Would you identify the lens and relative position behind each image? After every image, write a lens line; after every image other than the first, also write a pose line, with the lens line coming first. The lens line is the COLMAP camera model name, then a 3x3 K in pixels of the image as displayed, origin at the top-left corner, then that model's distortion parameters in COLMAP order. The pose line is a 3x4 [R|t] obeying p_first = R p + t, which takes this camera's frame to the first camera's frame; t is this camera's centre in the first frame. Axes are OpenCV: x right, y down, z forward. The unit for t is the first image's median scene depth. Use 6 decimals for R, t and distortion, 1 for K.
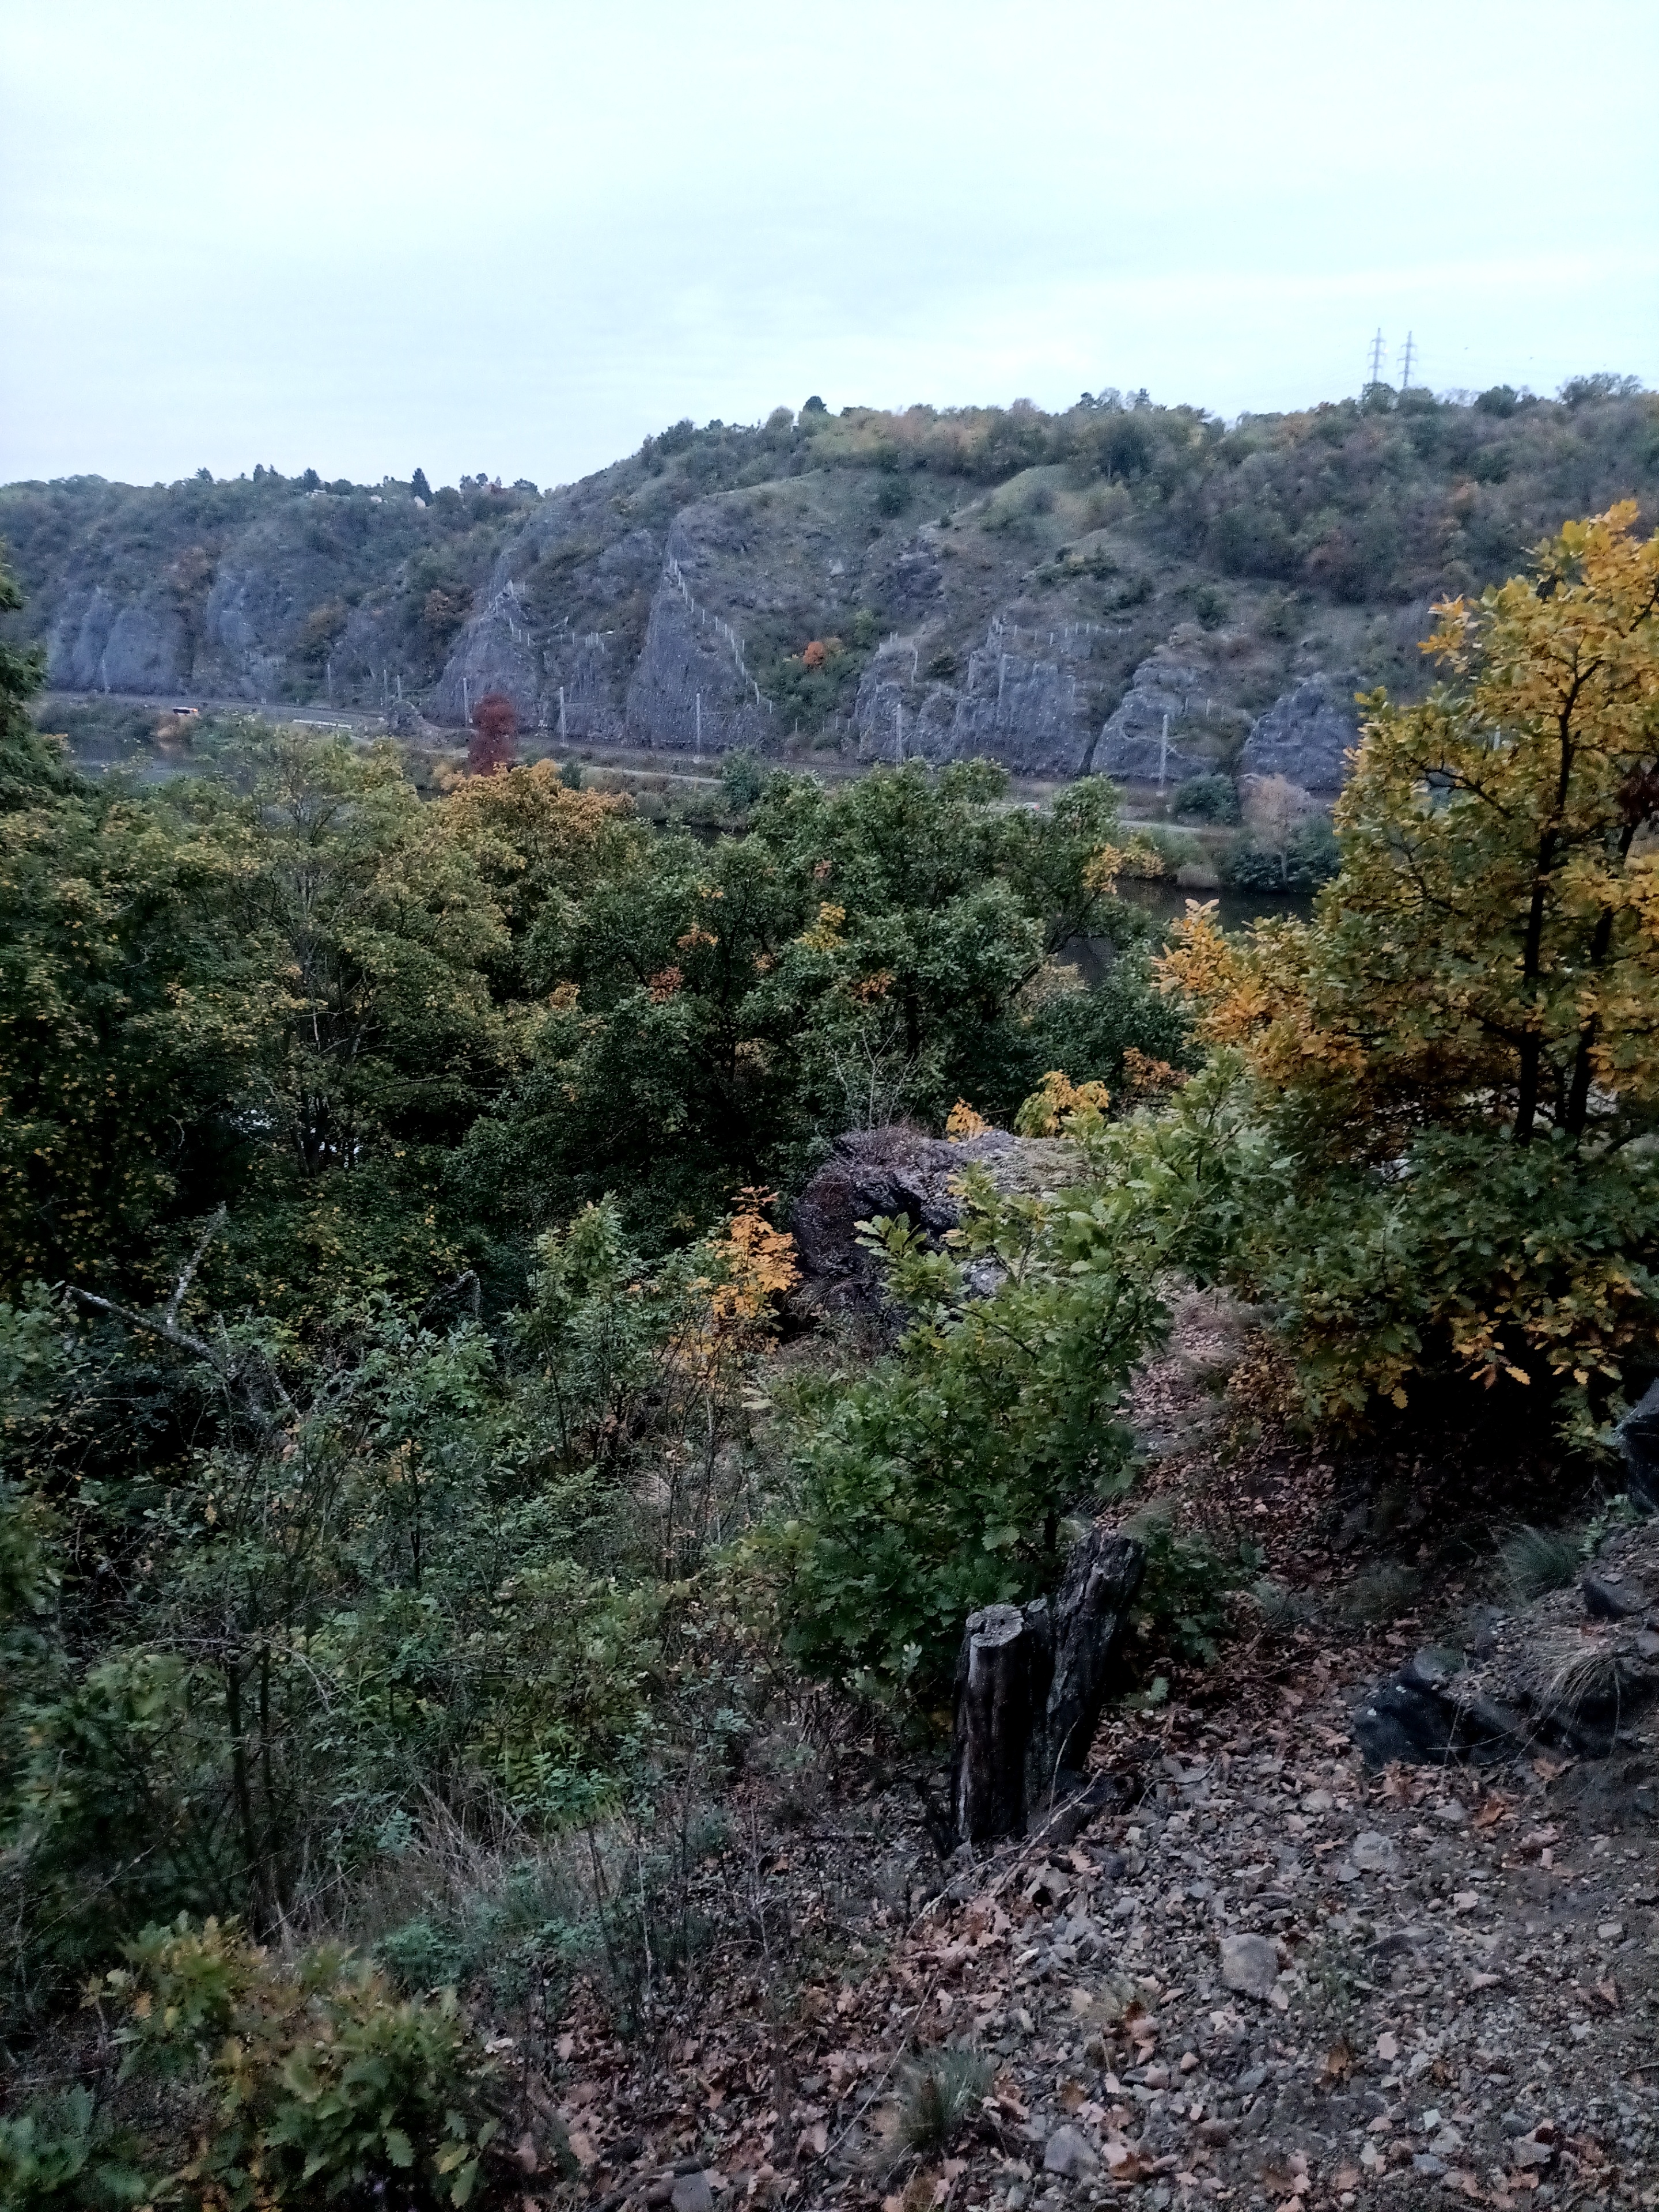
lens RADIAL K [[1621.0, 0, 843.0], [0, 1621.0, 1097.8], [0, 0, 1]] dist [0.052298, -0.043024]
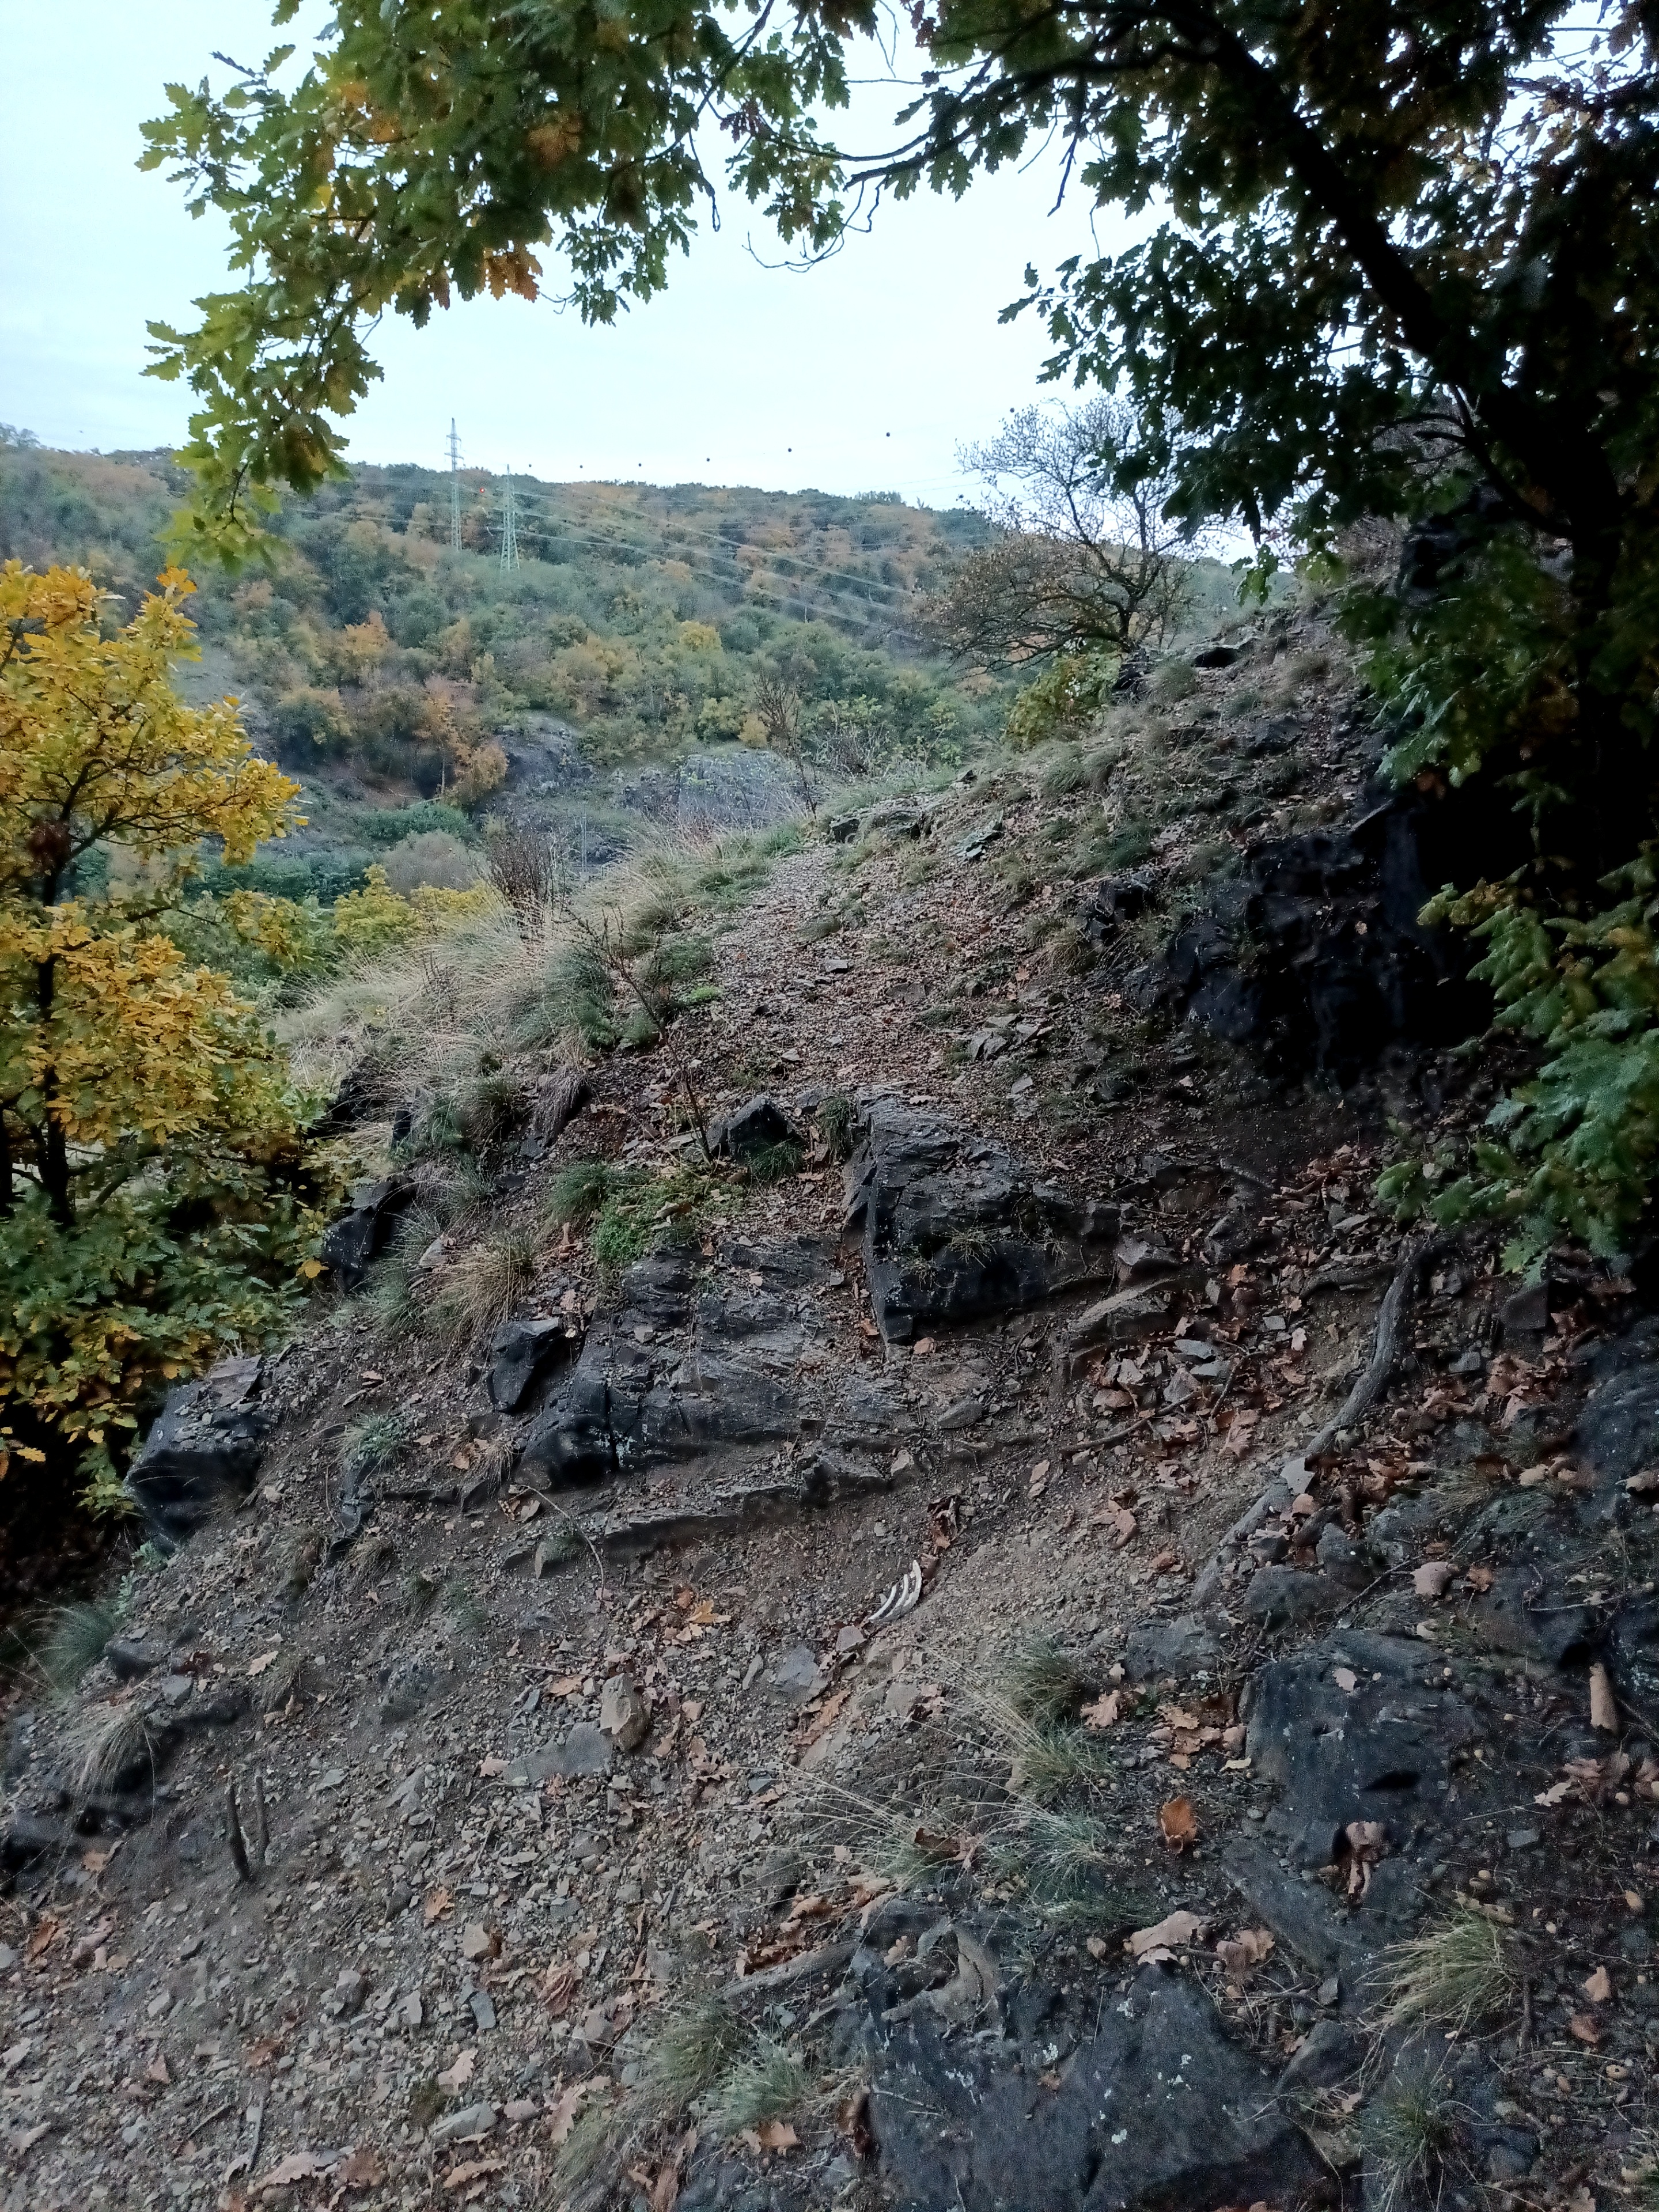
lens RADIAL K [[1621.0, 0, 825.3], [0, 1621.0, 1103.8], [0, 0, 1]] dist [0.052298, -0.043024]
pose [[0.663121, -0.159048, 0.731420, 0.003255], [0.177758, 0.982672, 0.052523, 0.000100], [-0.727099, 0.095187, 0.679902, 0.000113]]
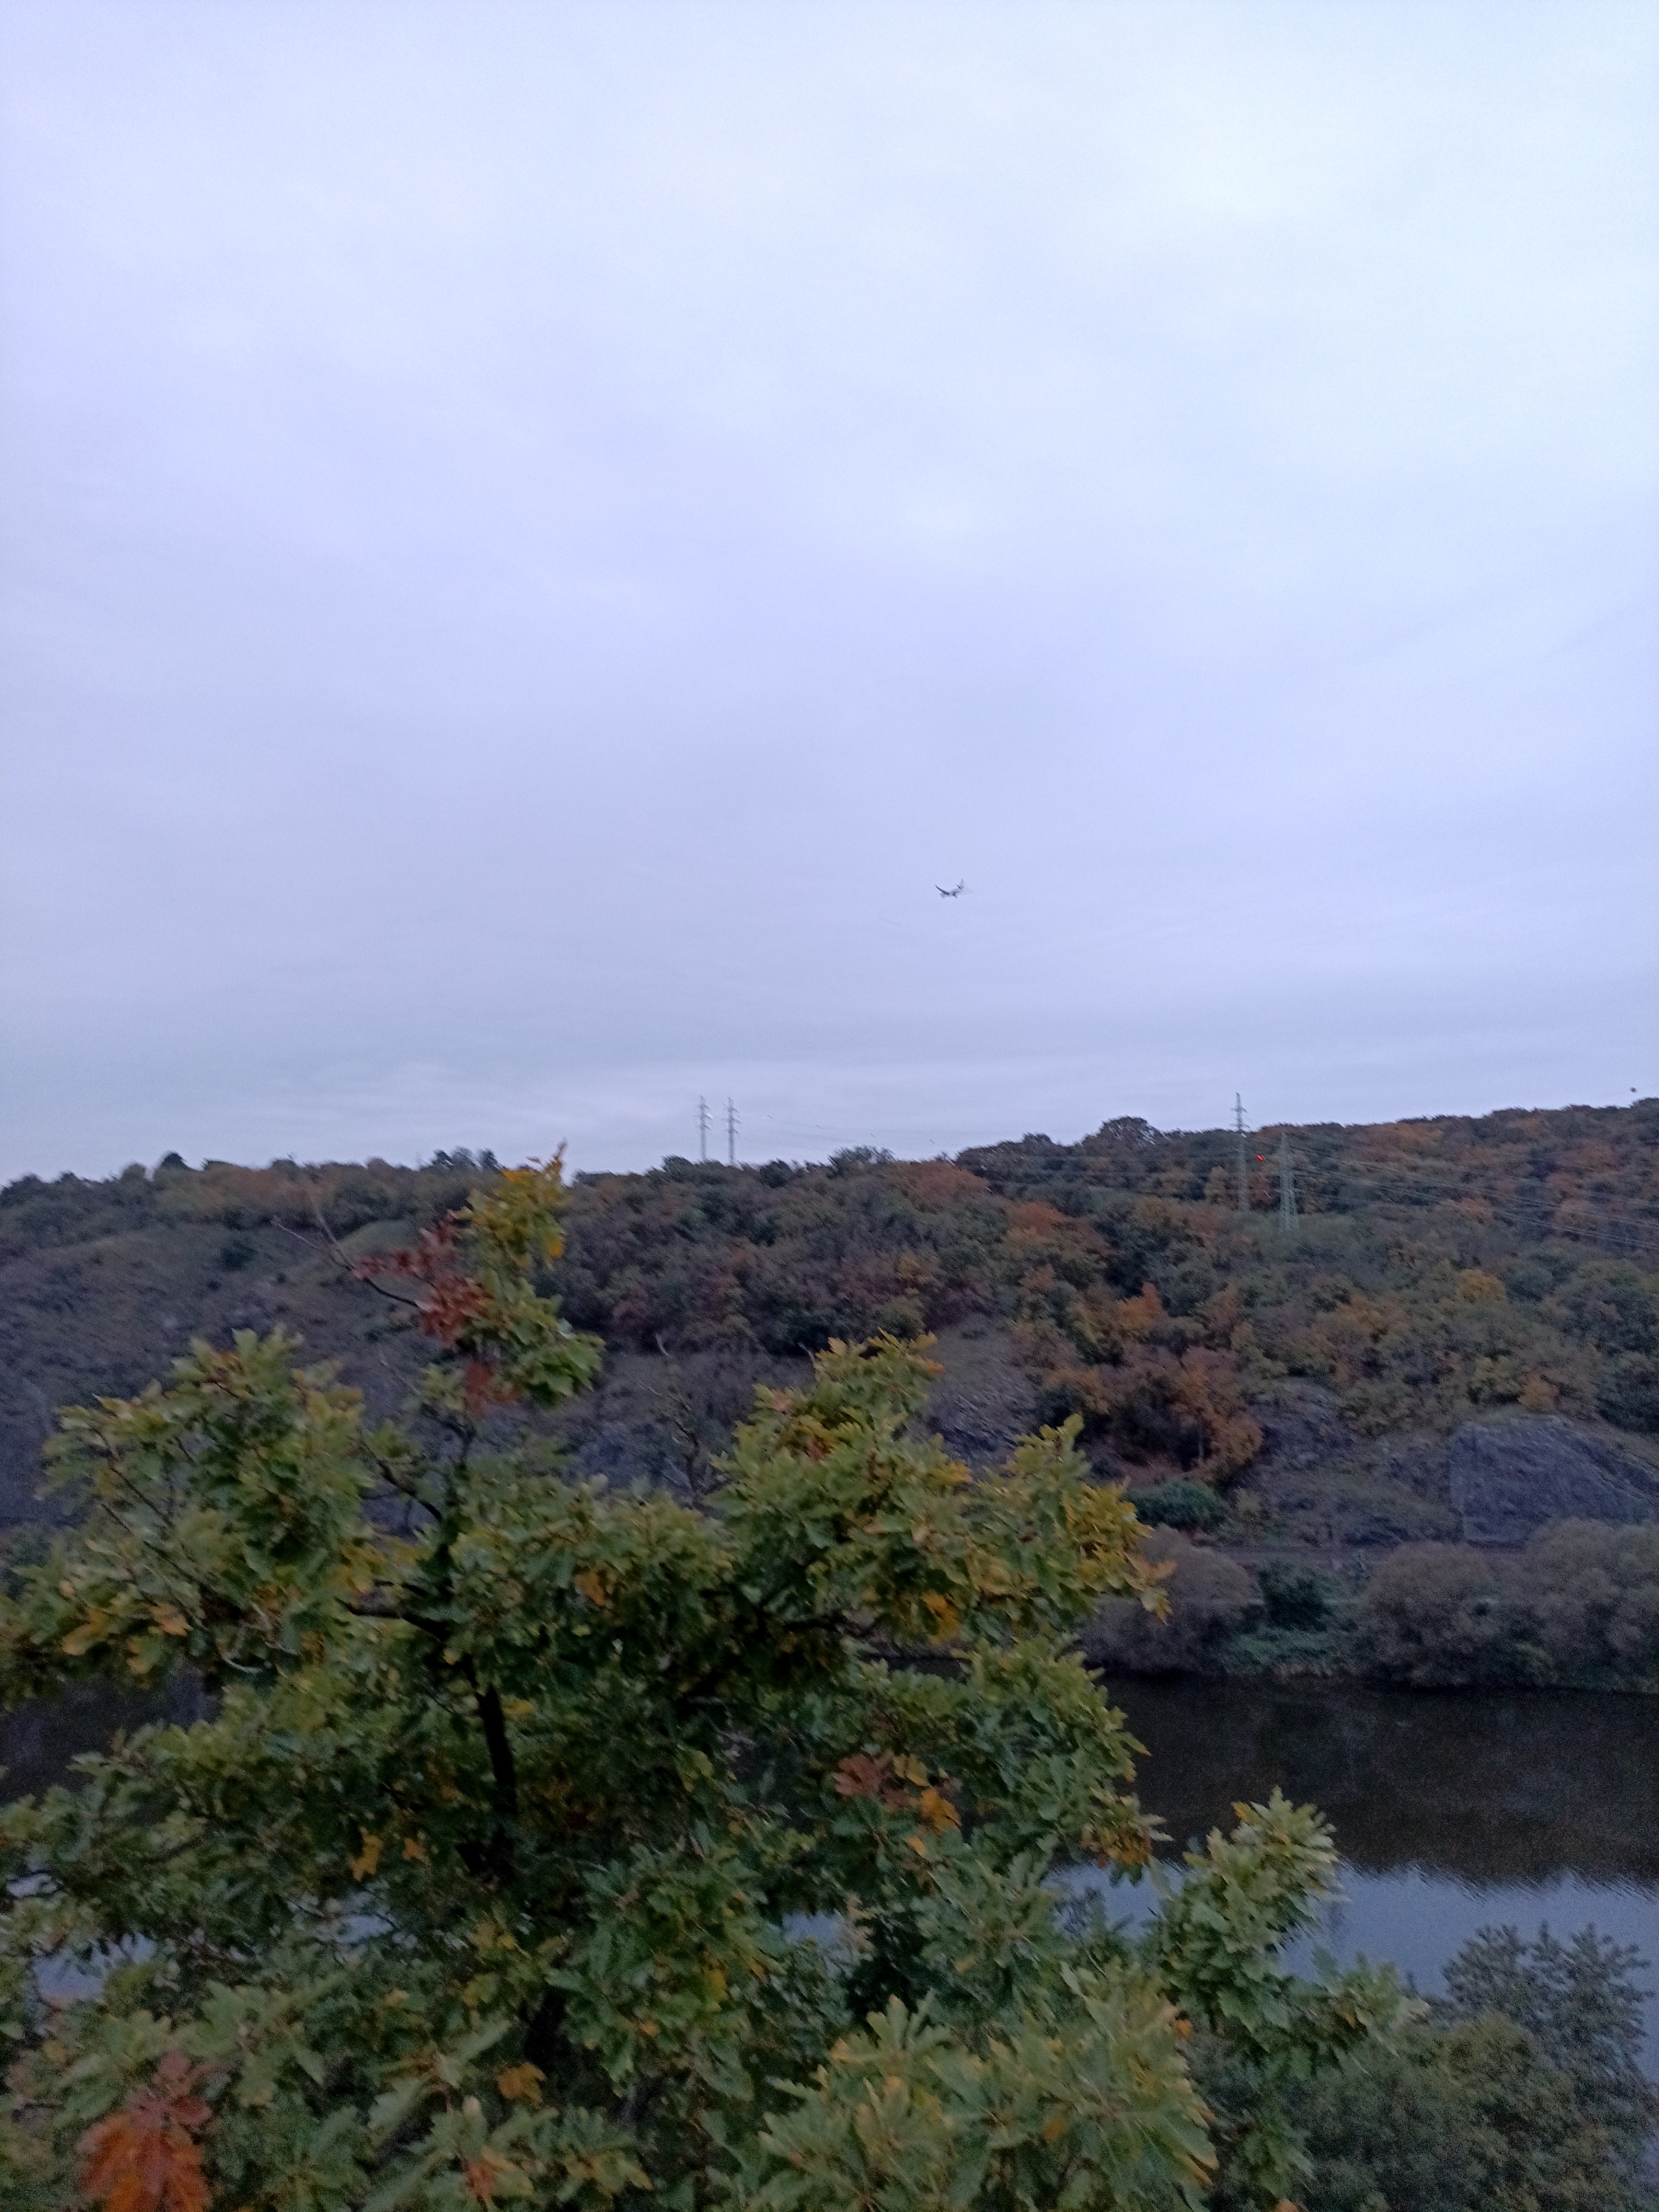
lens RADIAL K [[1621.0, 0, 850.0], [0, 1621.0, 1080.1], [0, 0, 1]] dist [0.052298, -0.043024]
pose [[0.948558, 0.011134, 0.316407, 0.083455], [0.117397, 0.915768, -0.384170, -0.032922], [-0.294032, 0.401553, 0.867352, -0.052979]]
